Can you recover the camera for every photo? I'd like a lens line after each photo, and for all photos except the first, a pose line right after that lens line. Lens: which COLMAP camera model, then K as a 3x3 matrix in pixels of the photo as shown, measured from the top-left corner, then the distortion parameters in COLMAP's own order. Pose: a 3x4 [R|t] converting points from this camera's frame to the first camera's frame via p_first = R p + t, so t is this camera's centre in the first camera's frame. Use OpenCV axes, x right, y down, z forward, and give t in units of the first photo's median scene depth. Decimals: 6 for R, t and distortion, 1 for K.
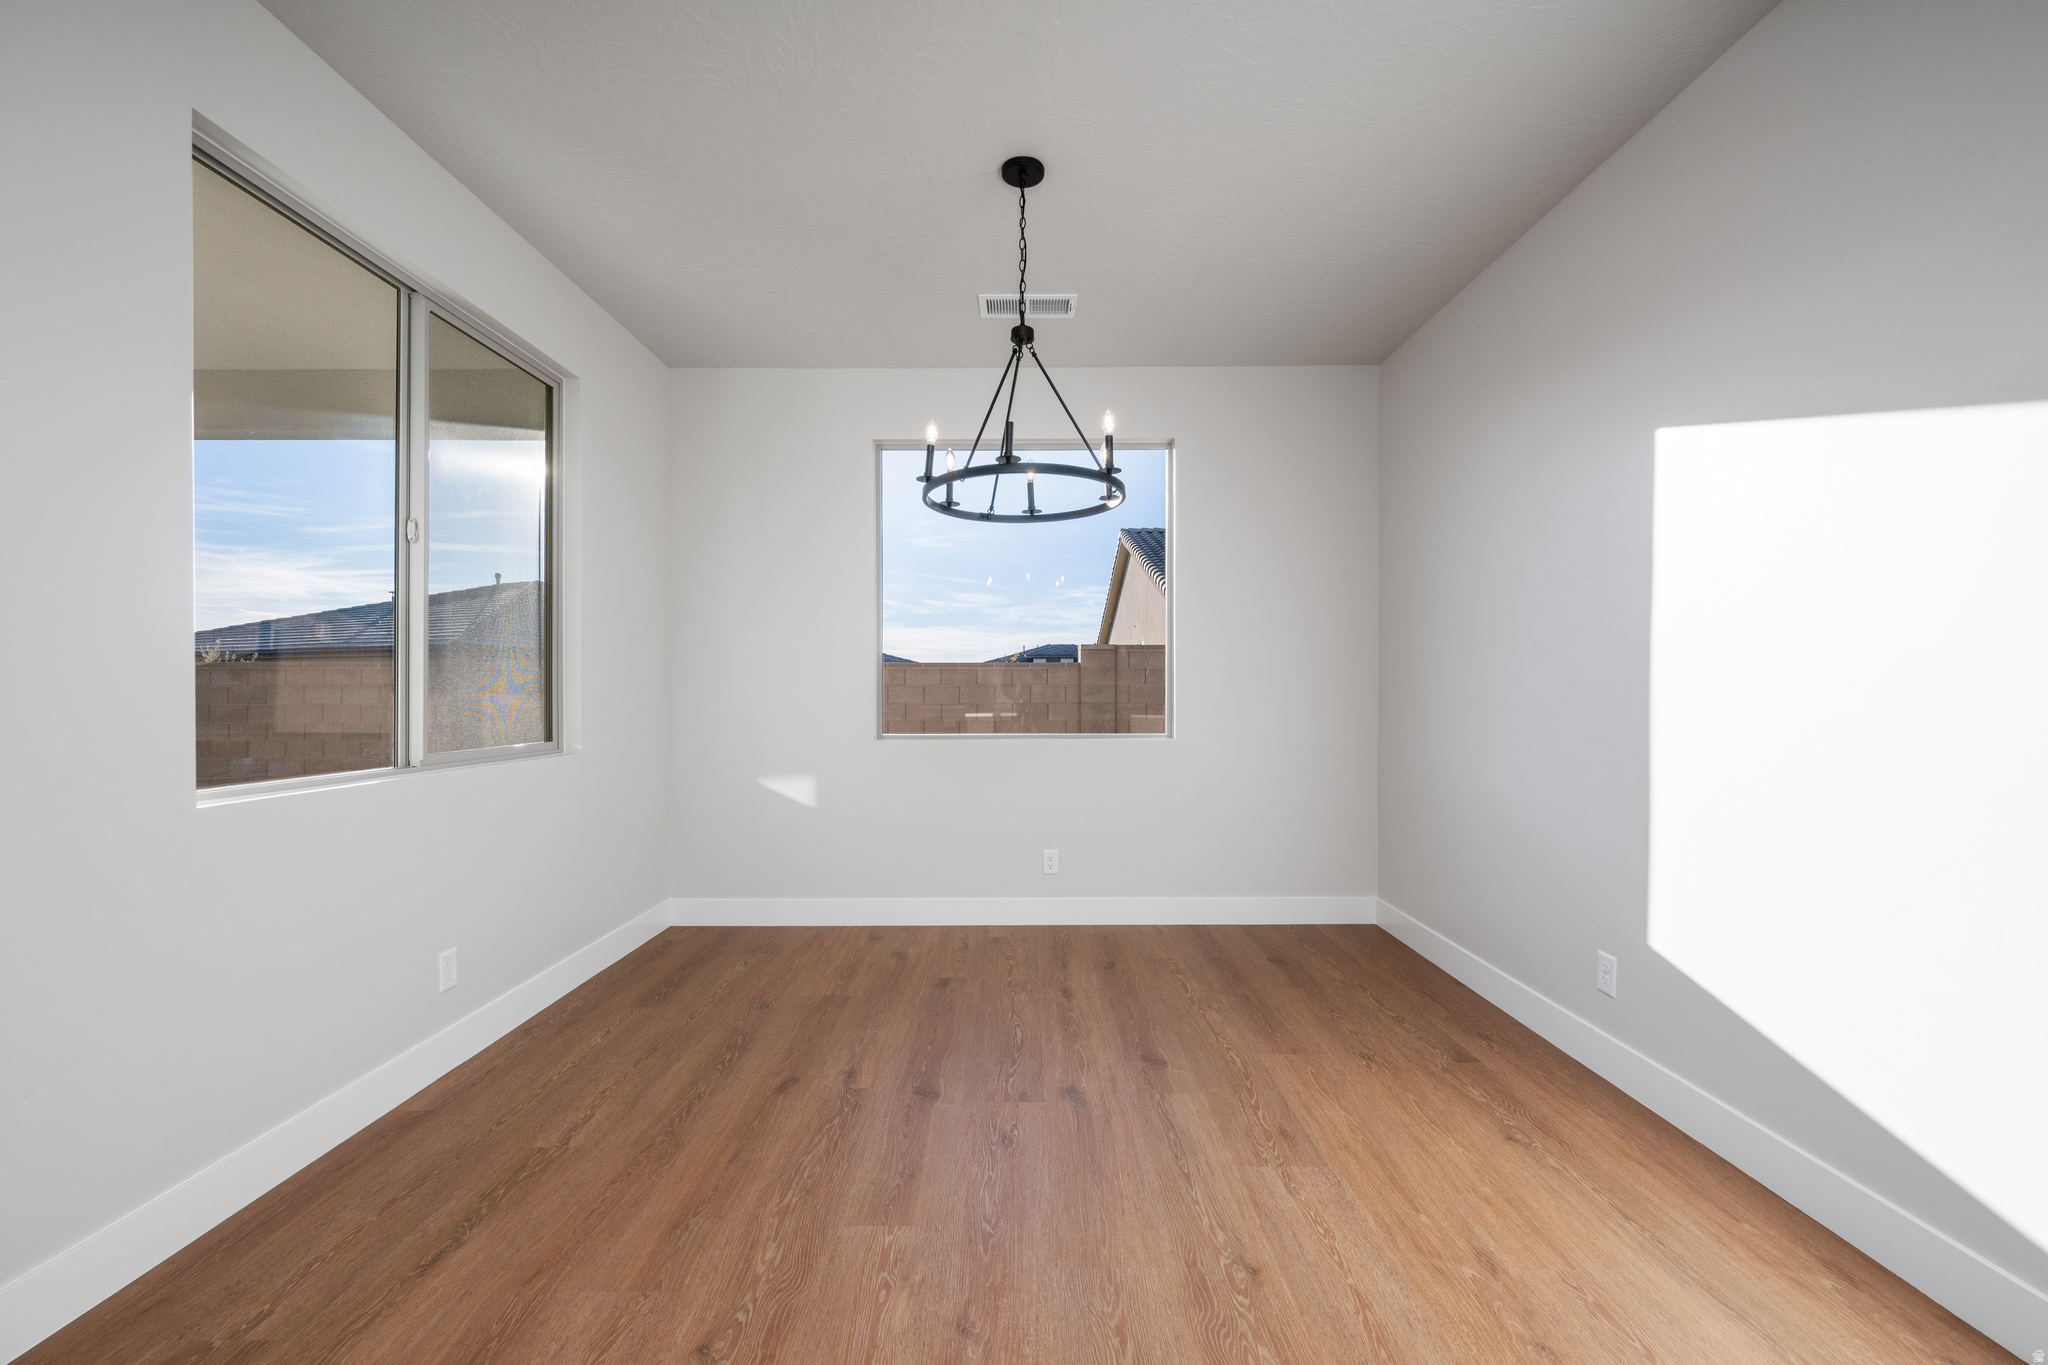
lens RADIAL K [[804.4, 0, 1027.6], [0, 804.4, 689.9], [0, 0, 1]] dist [0.000381, 0.000229]
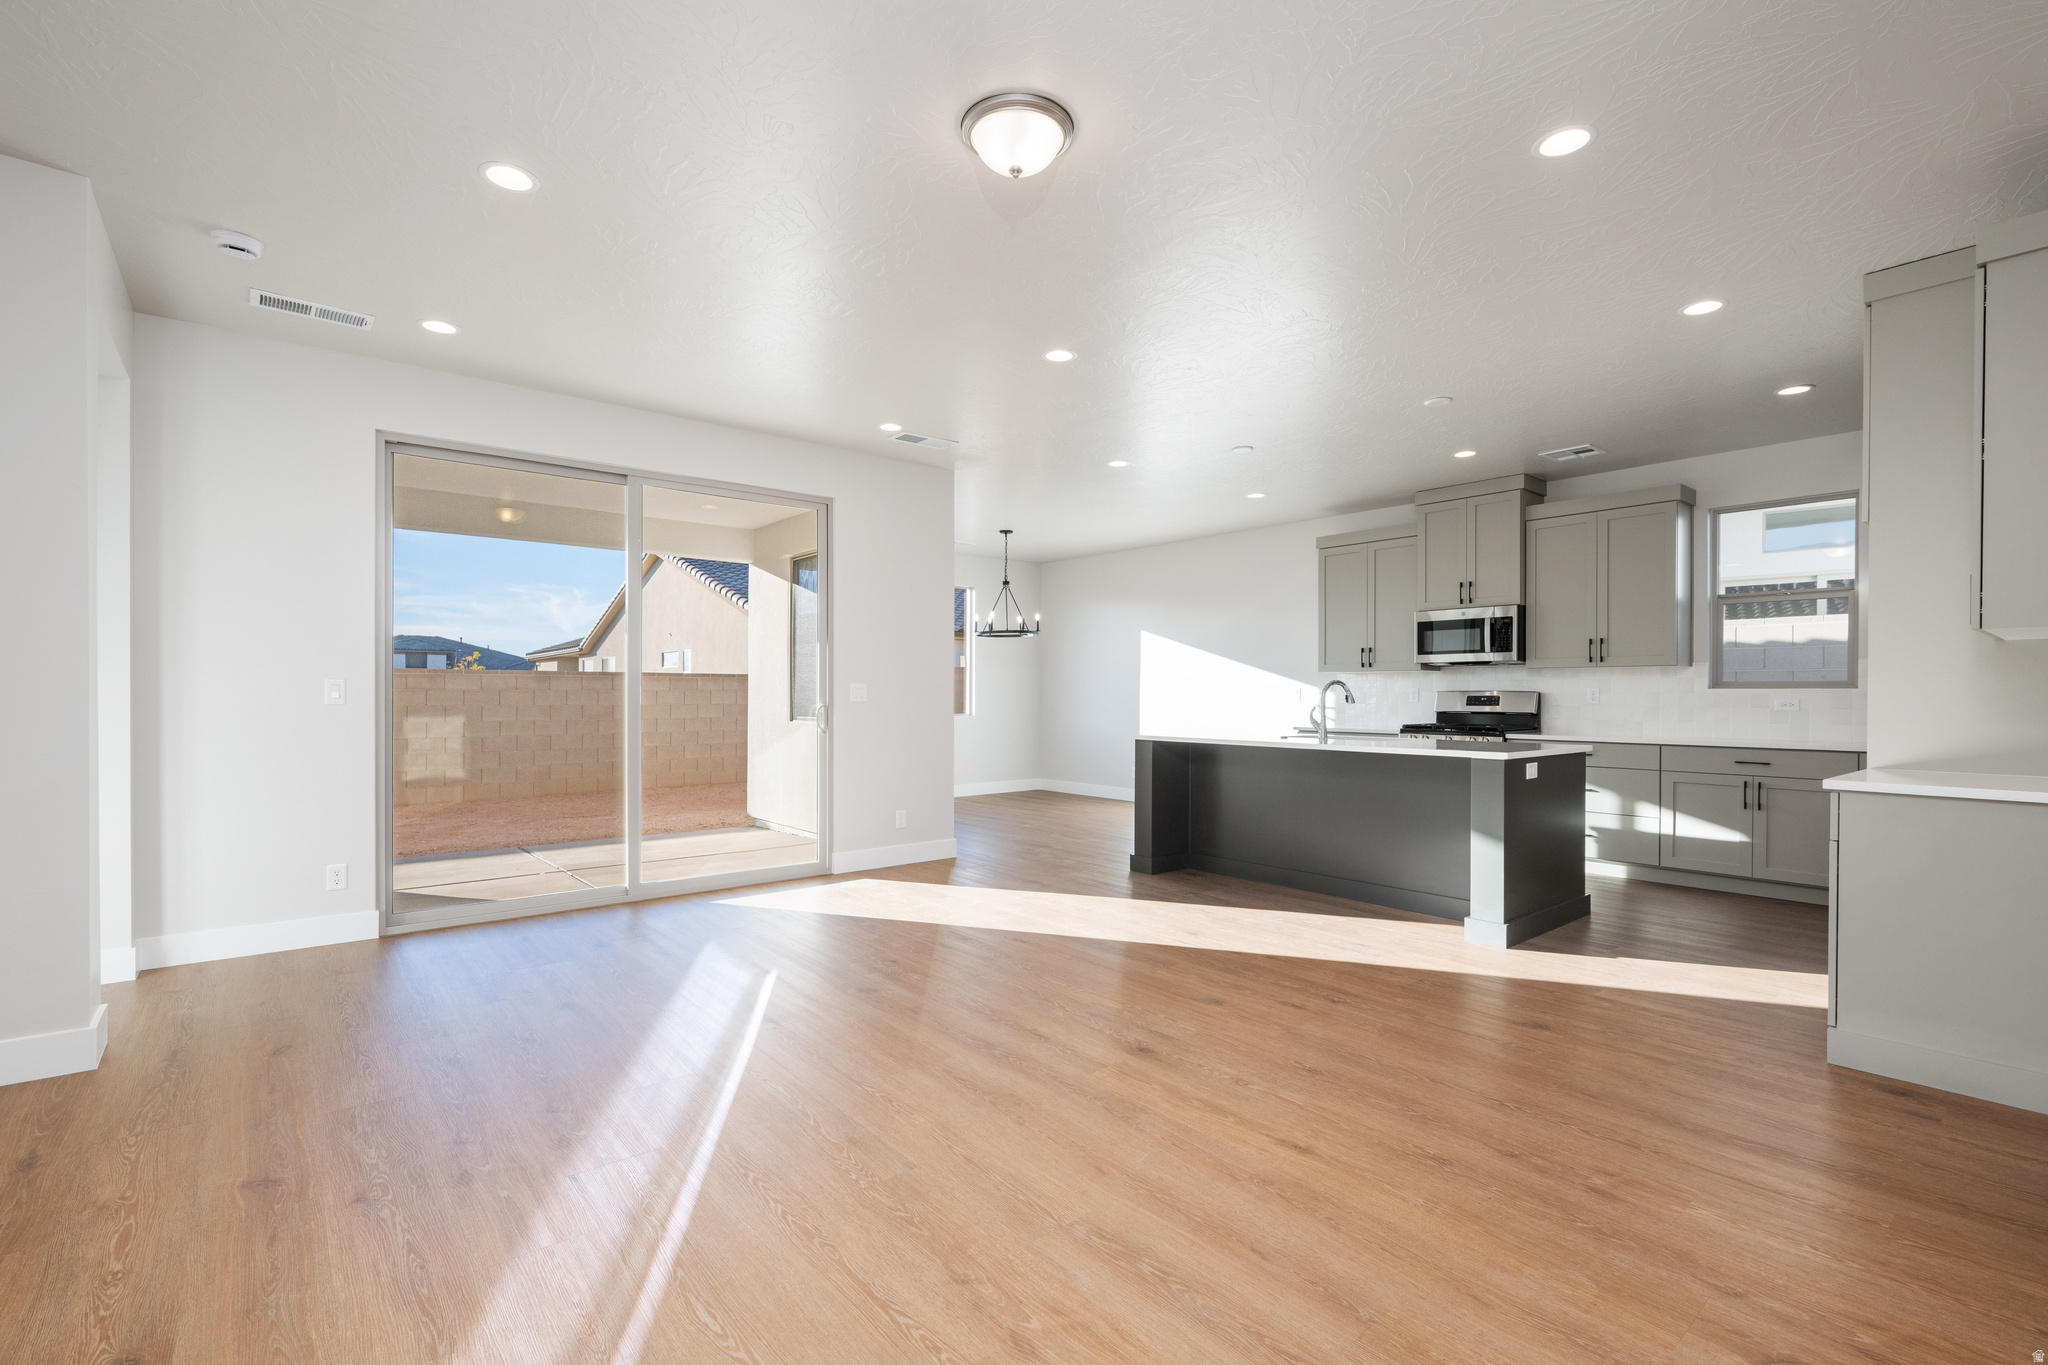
lens RADIAL K [[904.6, 0, 1028.1], [0, 904.6, 697.7], [0, 0, 1]] dist [0.000002, -0.000054]
pose [[0.770552, -0.002219, 0.637373, -1.464479], [-0.000805, 0.999990, 0.004454, -0.003205], [-0.637376, -0.003945, 0.770543, -1.195563]]
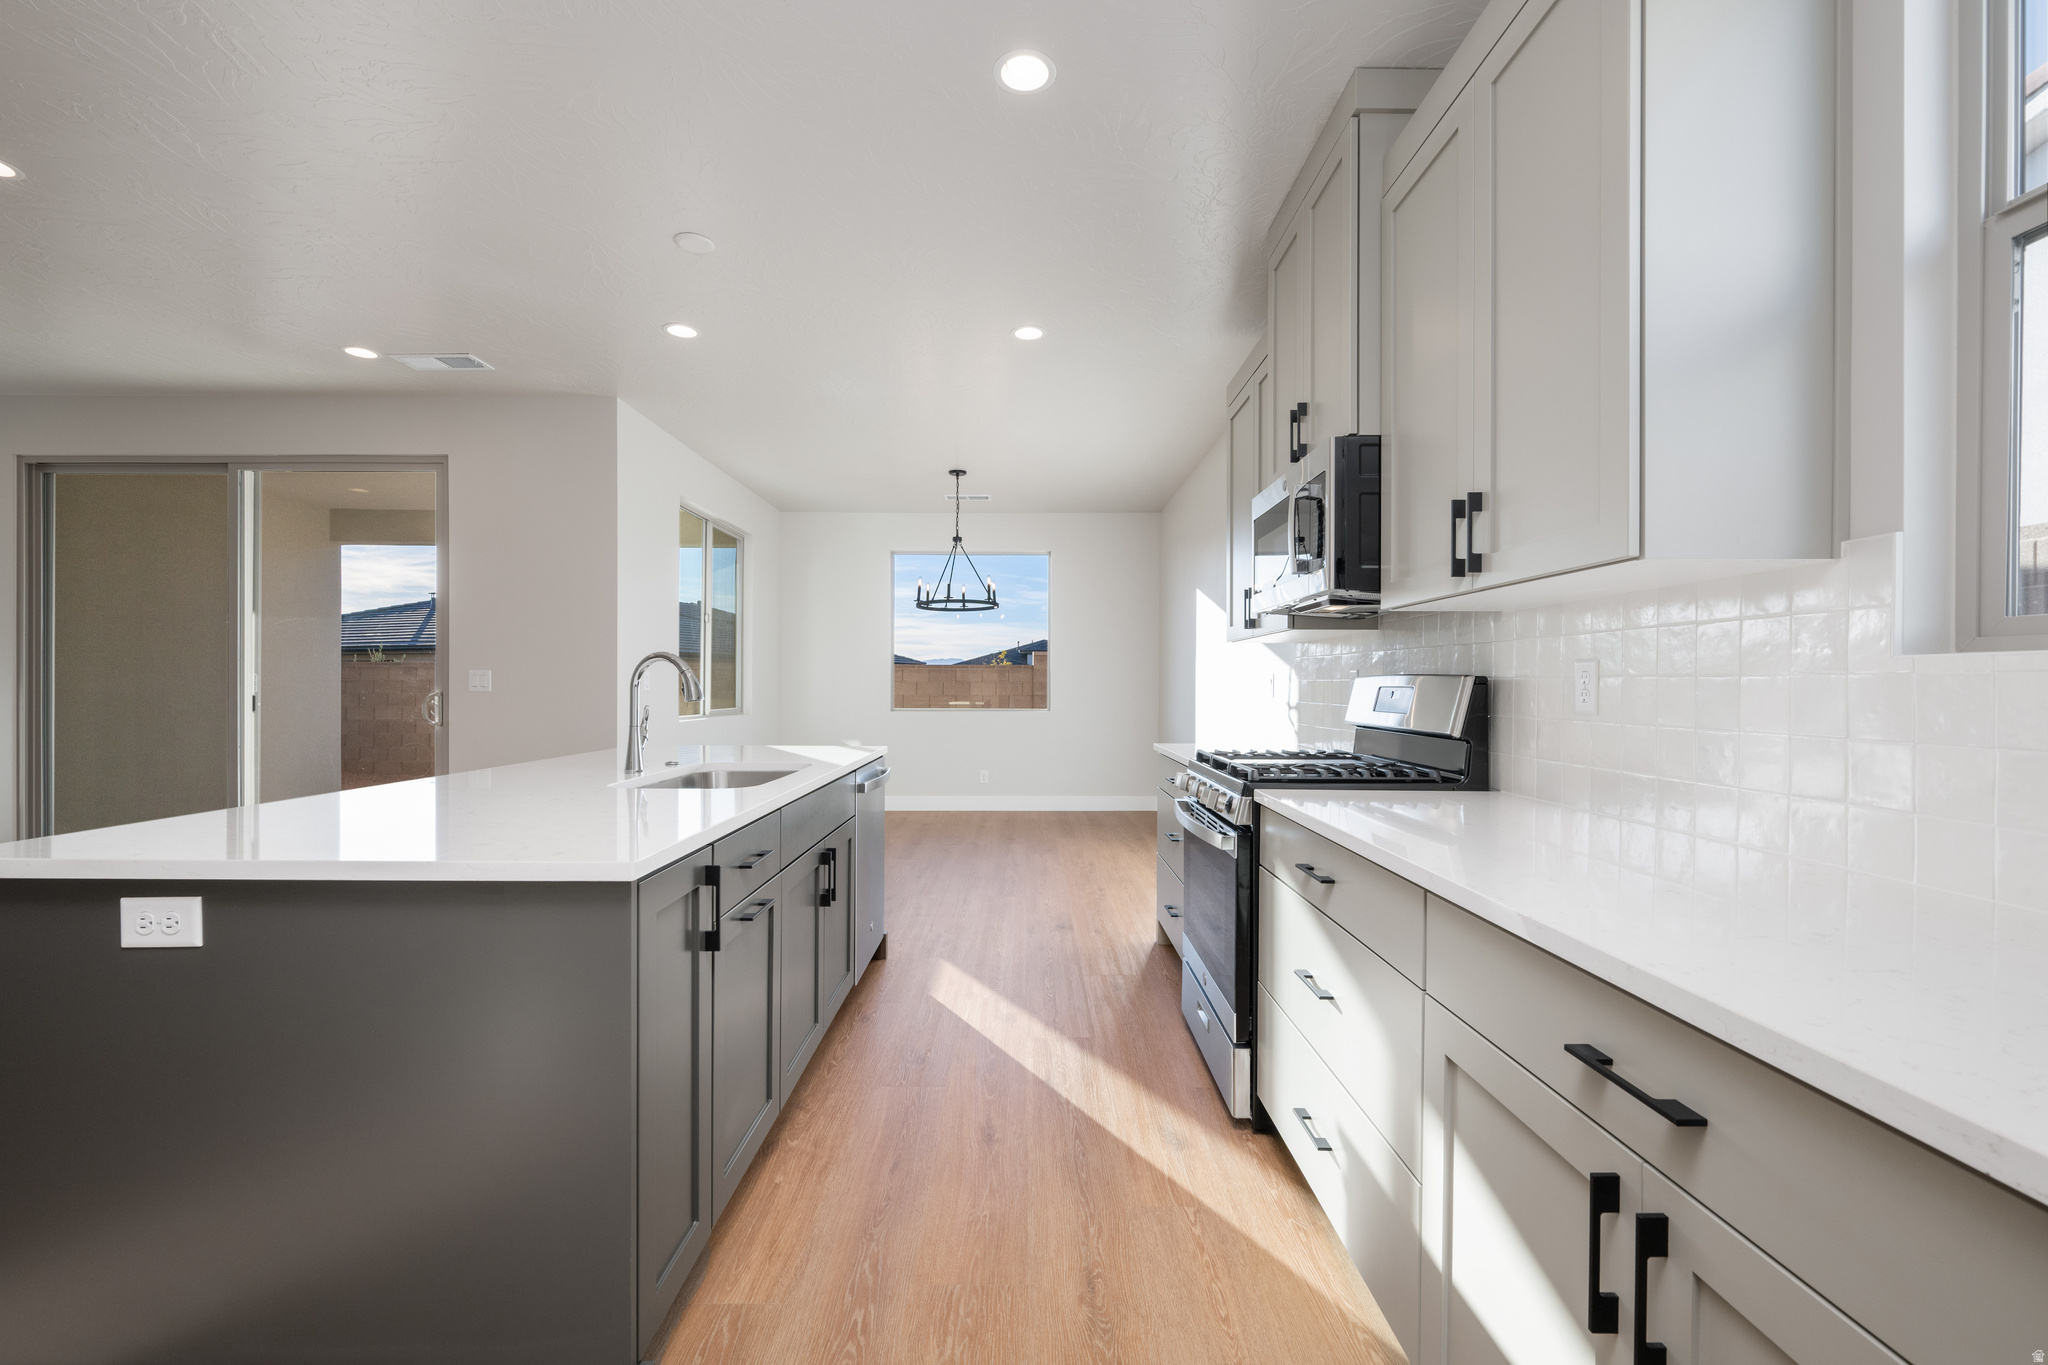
lens RADIAL K [[861.3, 0, 1024.0], [0, 861.3, 682.5], [0, 0, 1]] dist [0.001490, -0.000276]
pose [[0.999985, 0.004043, -0.003756, 0.136195], [-0.004055, 0.999986, -0.003300, -0.001214], [0.003743, 0.003316, 0.999987, -1.055608]]
